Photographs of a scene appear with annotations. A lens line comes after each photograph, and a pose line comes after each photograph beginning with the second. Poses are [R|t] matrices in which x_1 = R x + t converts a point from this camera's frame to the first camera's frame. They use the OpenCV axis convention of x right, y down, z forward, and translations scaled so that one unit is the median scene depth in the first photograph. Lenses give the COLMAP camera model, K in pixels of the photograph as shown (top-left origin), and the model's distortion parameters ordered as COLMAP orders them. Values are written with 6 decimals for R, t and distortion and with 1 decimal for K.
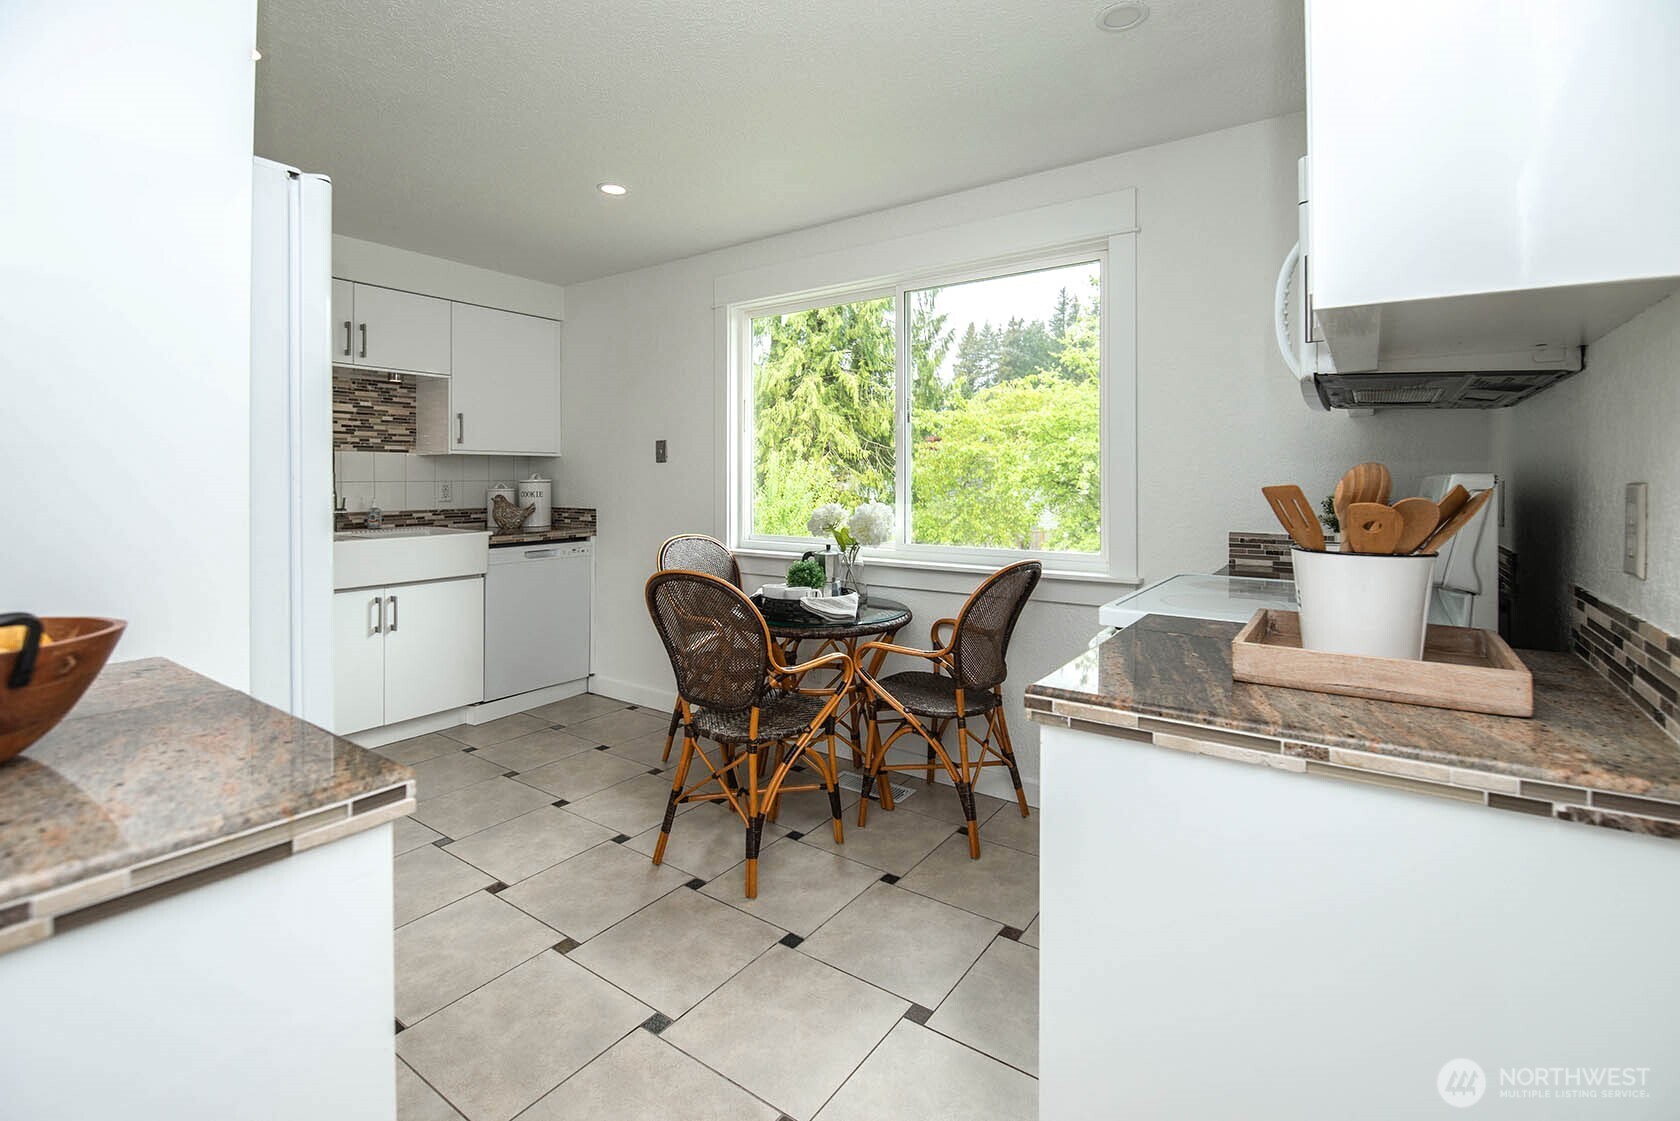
lens RADIAL K [[759.1, 0, 847.4], [0, 759.1, 469.8], [0, 0, 1]] dist [-0.007897, -0.003459]
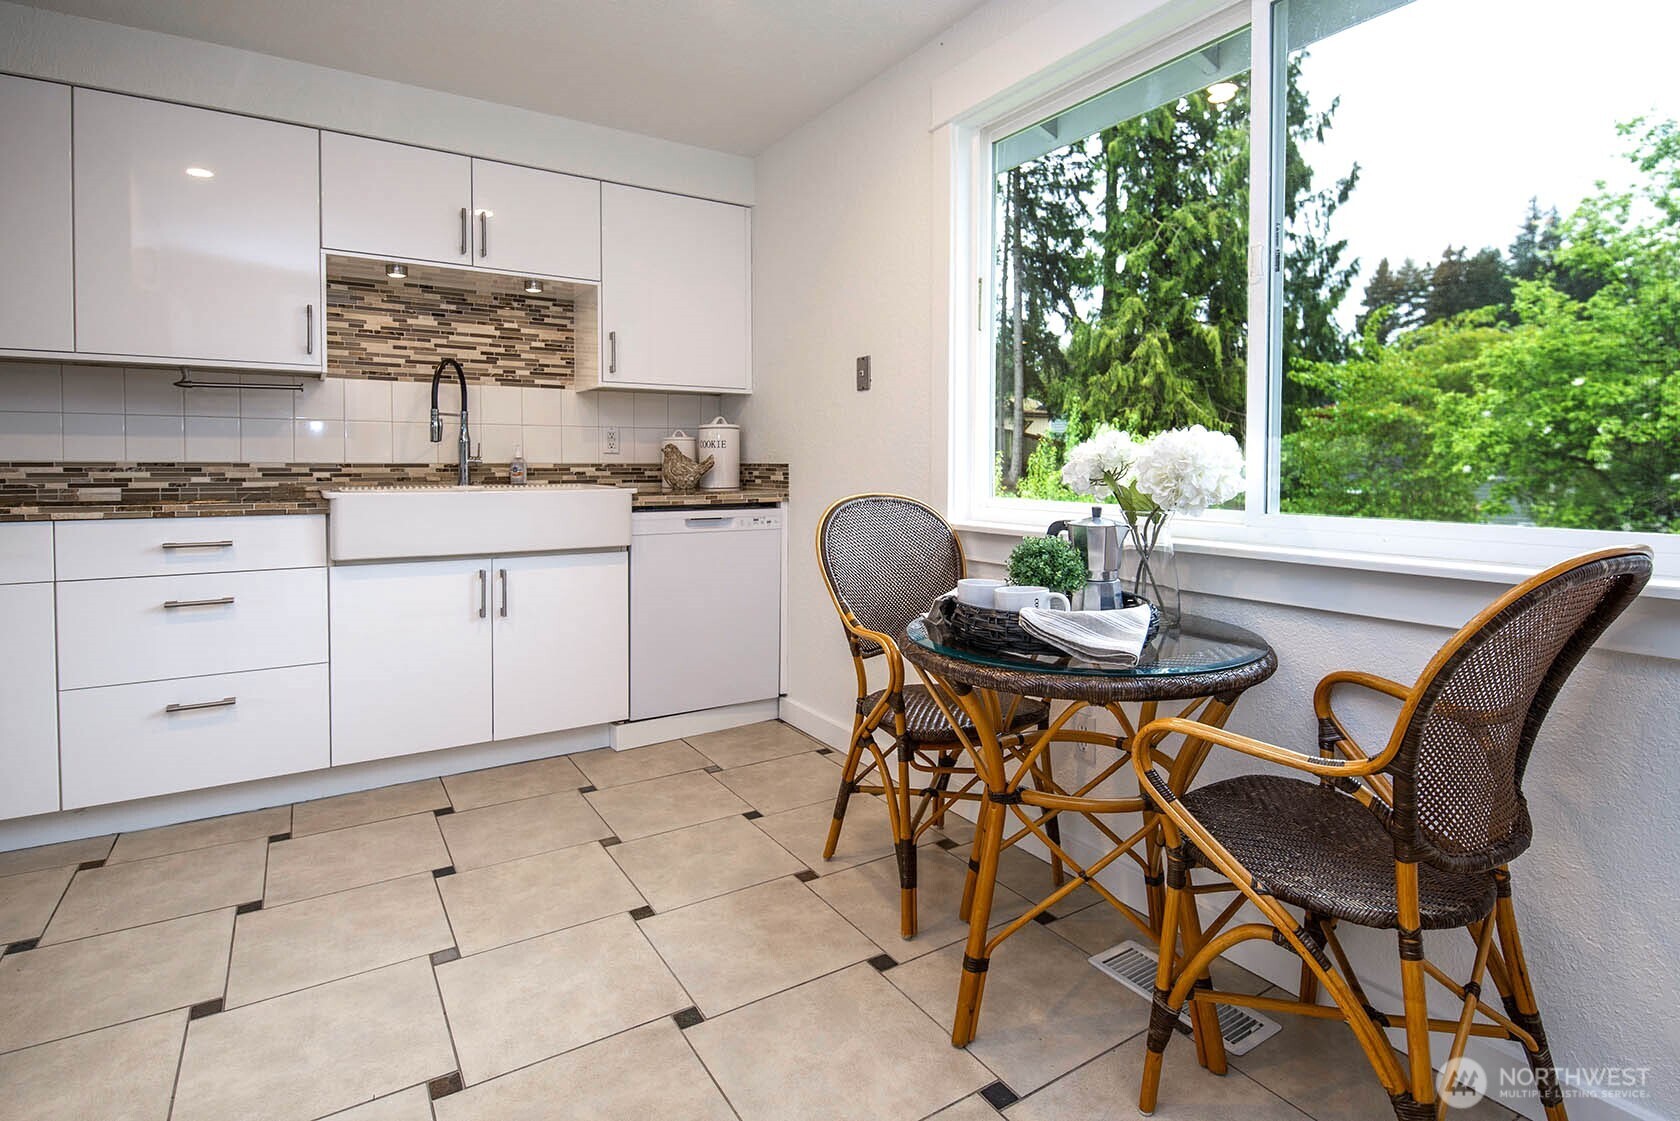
lens RADIAL K [[861.2, 0, 854.4], [0, 861.2, 487.5], [0, 0, 1]] dist [-0.006128, -0.004230]
pose [[0.926084, 0.013071, -0.377090, 0.030487], [0.001442, 0.999270, 0.038177, 0.046797], [0.377314, -0.035899, 0.925389, 0.302969]]
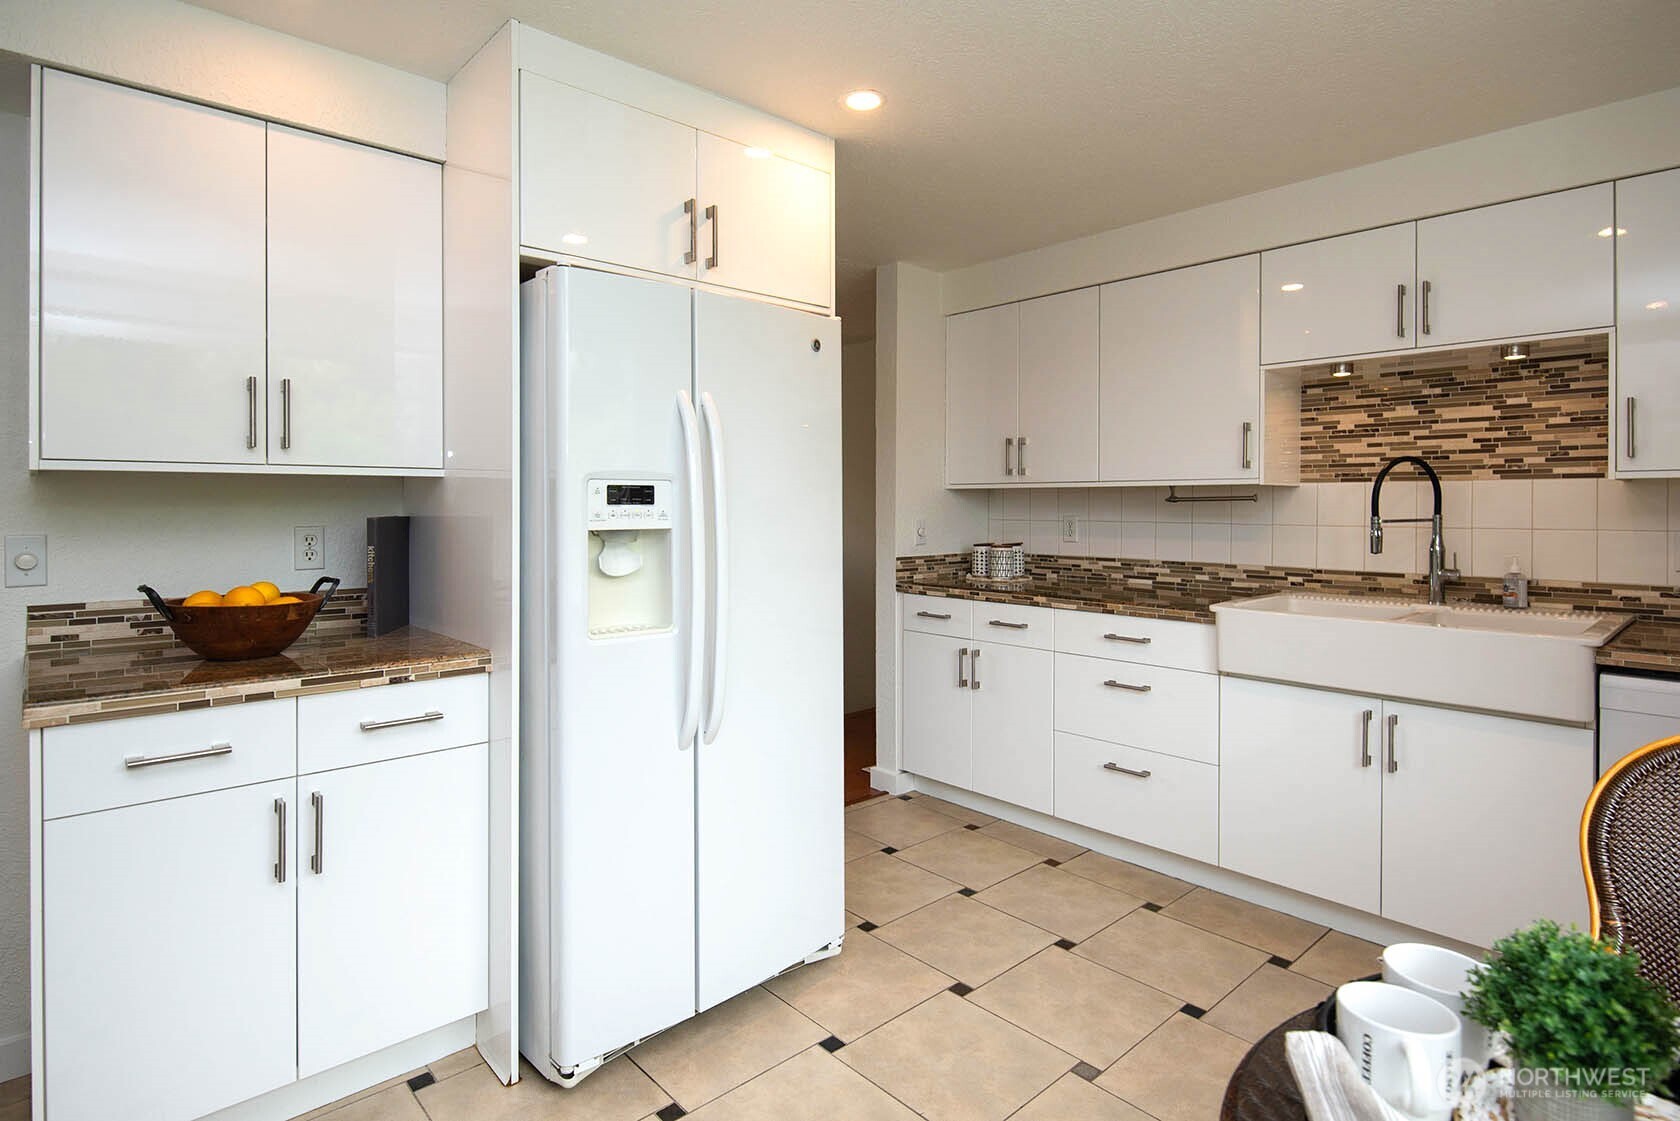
lens RADIAL K [[861.2, 0, 797.7], [0, 861.2, 509.7], [0, 0, 1]] dist [-0.006128, -0.004230]
pose [[-0.244562, 0.000428, -0.969633, 0.170630], [0.012879, 0.999913, -0.002807, -0.005245], [0.969548, -0.013175, -0.244547, 0.604398]]
